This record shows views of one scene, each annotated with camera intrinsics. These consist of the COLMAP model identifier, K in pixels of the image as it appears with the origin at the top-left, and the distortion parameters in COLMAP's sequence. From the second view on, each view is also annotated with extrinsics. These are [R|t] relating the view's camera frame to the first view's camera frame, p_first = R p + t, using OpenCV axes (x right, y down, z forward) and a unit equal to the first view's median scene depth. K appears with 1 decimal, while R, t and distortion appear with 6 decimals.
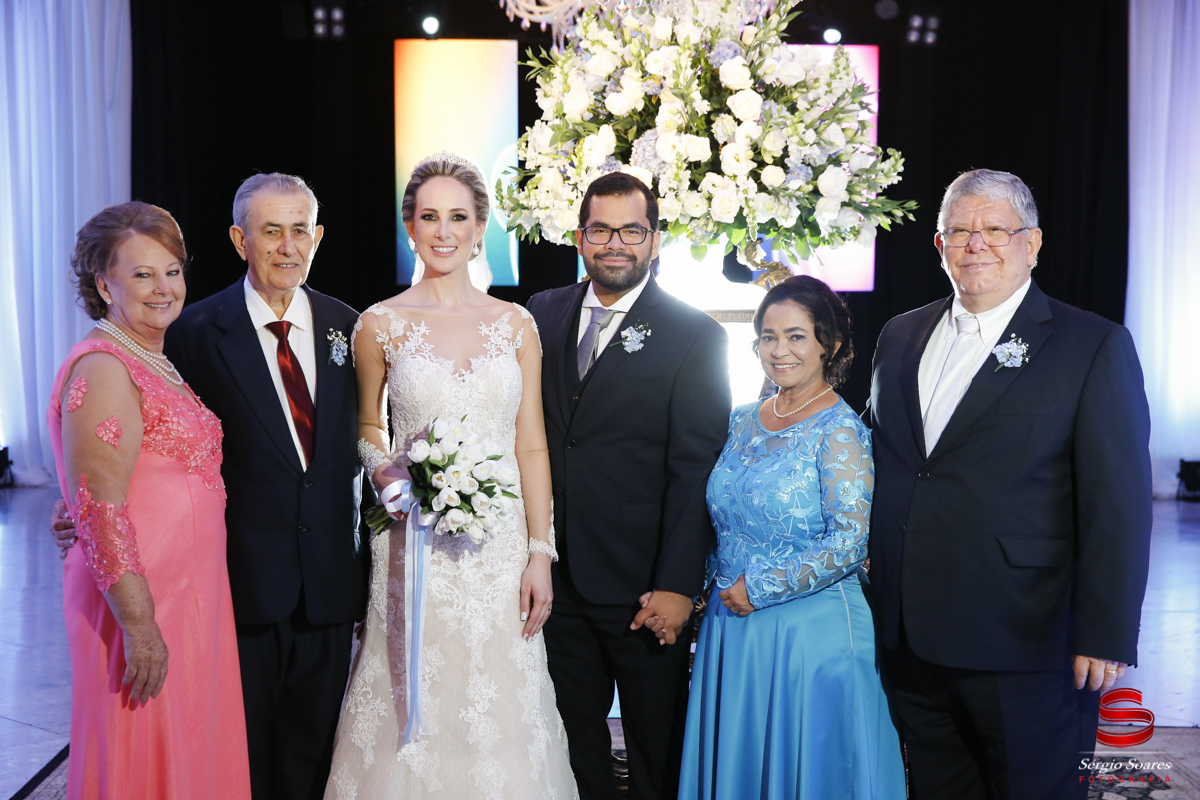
lens RADIAL K [[2114.1, 0, 600.0], [0, 2114.1, 400.0], [0, 0, 1]] dist [0.212589, -0.109349]
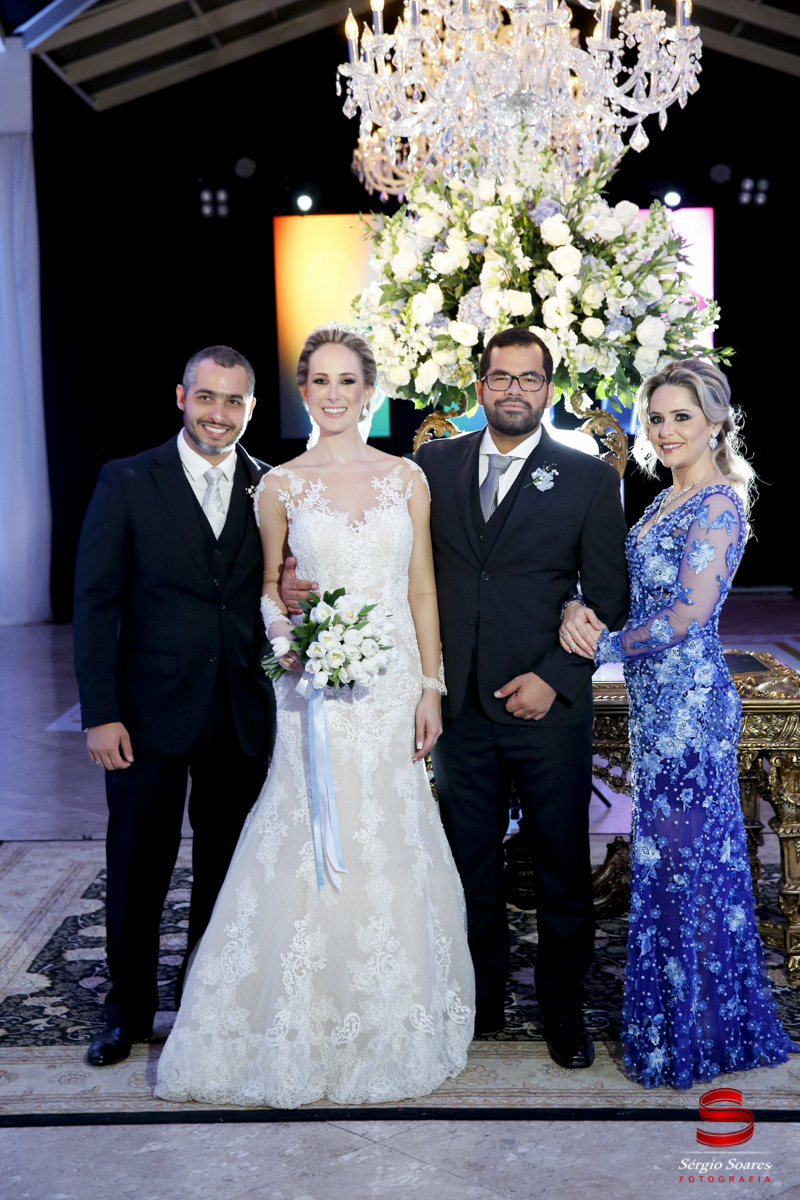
lens RADIAL K [[1850.1, 0, 395.8], [0, 1850.1, 601.5], [0, 0, 1]] dist [0.134150, 0.073915]
pose [[0.998628, -0.022151, -0.047453, 0.024511], [0.023857, 0.999079, 0.035674, -0.005464], [0.046619, -0.036758, 0.998236, 0.073897]]
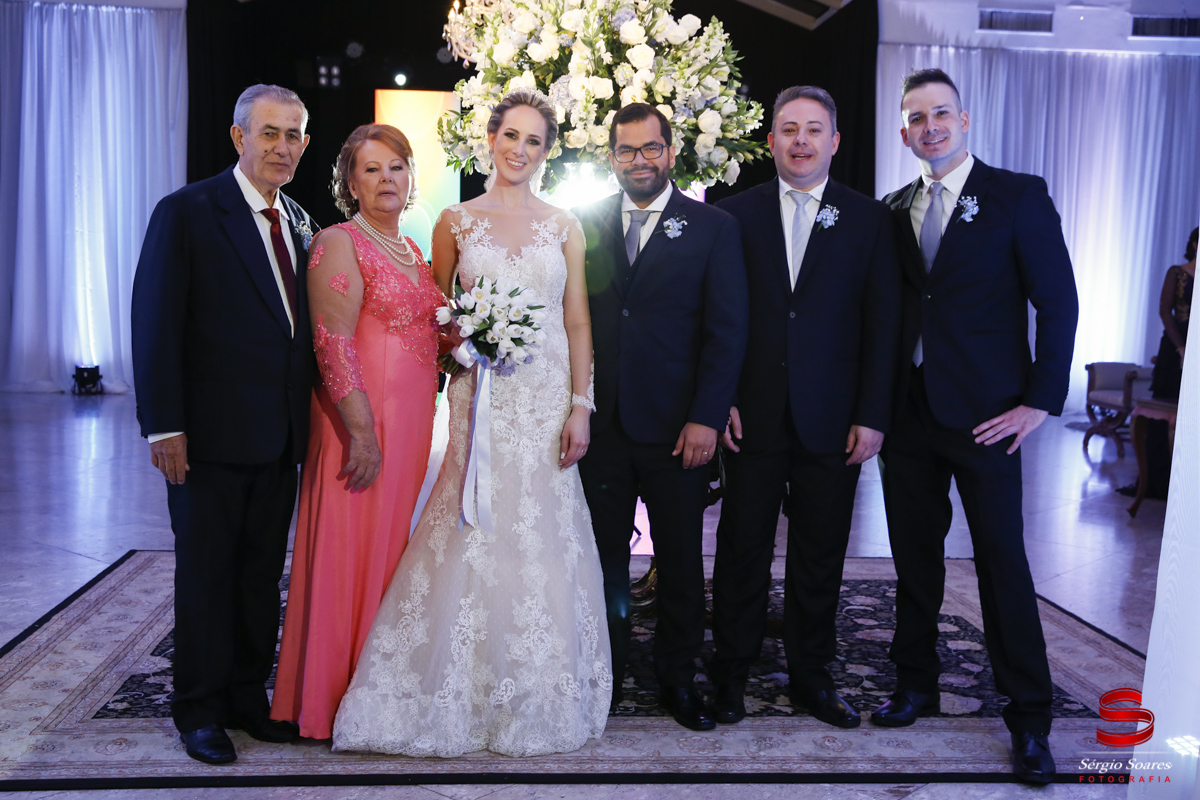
lens RADIAL K [[1339.1, 0, 601.5], [0, 1339.1, 404.5], [0, 0, 1]] dist [0.021631, 0.035018]
pose [[0.997747, 0.010773, 0.066216, -0.003888], [-0.012832, 0.999445, 0.030756, 0.039440], [-0.065848, -0.031536, 0.997331, 0.215487]]
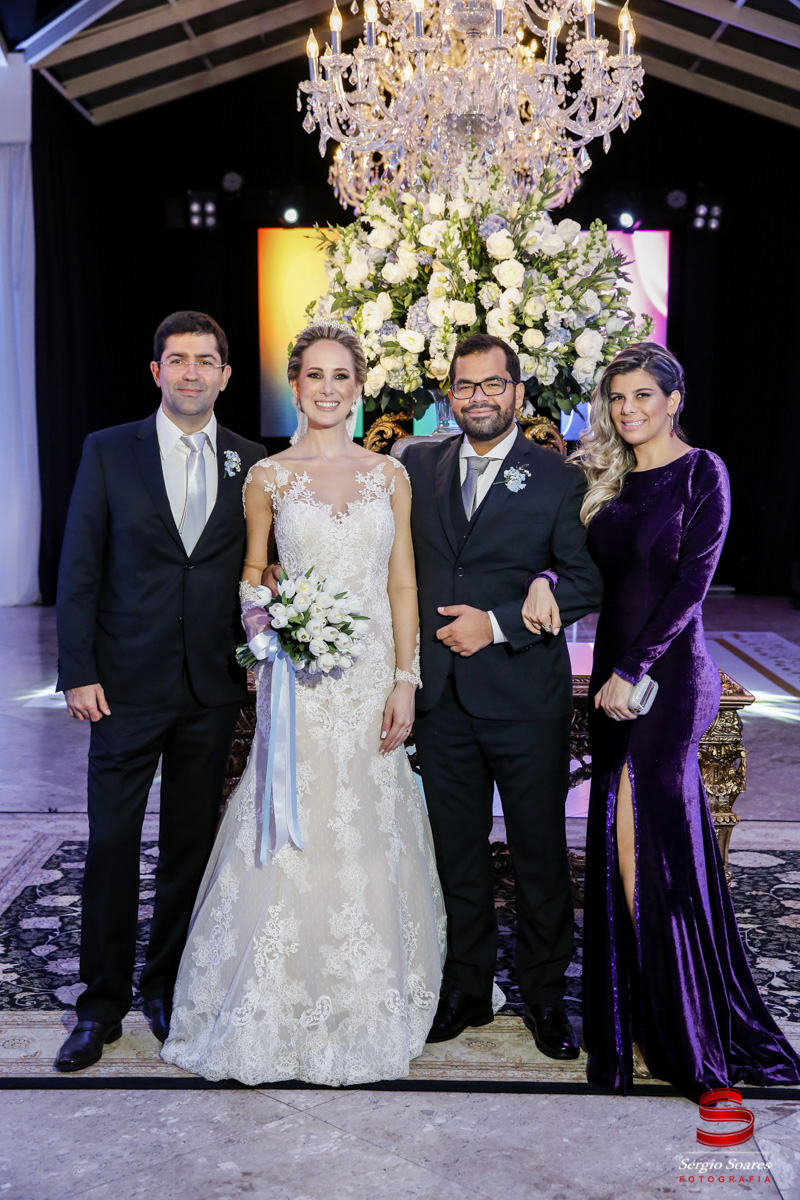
lens RADIAL K [[1719.6, 0, 398.0], [0, 1719.6, 603.3], [0, 0, 1]] dist [0.098142, 0.104485]
pose [[0.999383, 0.001168, -0.035094, 0.042074], [0.000340, 0.999077, 0.042957, -0.006632], [0.035112, -0.042943, 0.998460, 0.097115]]
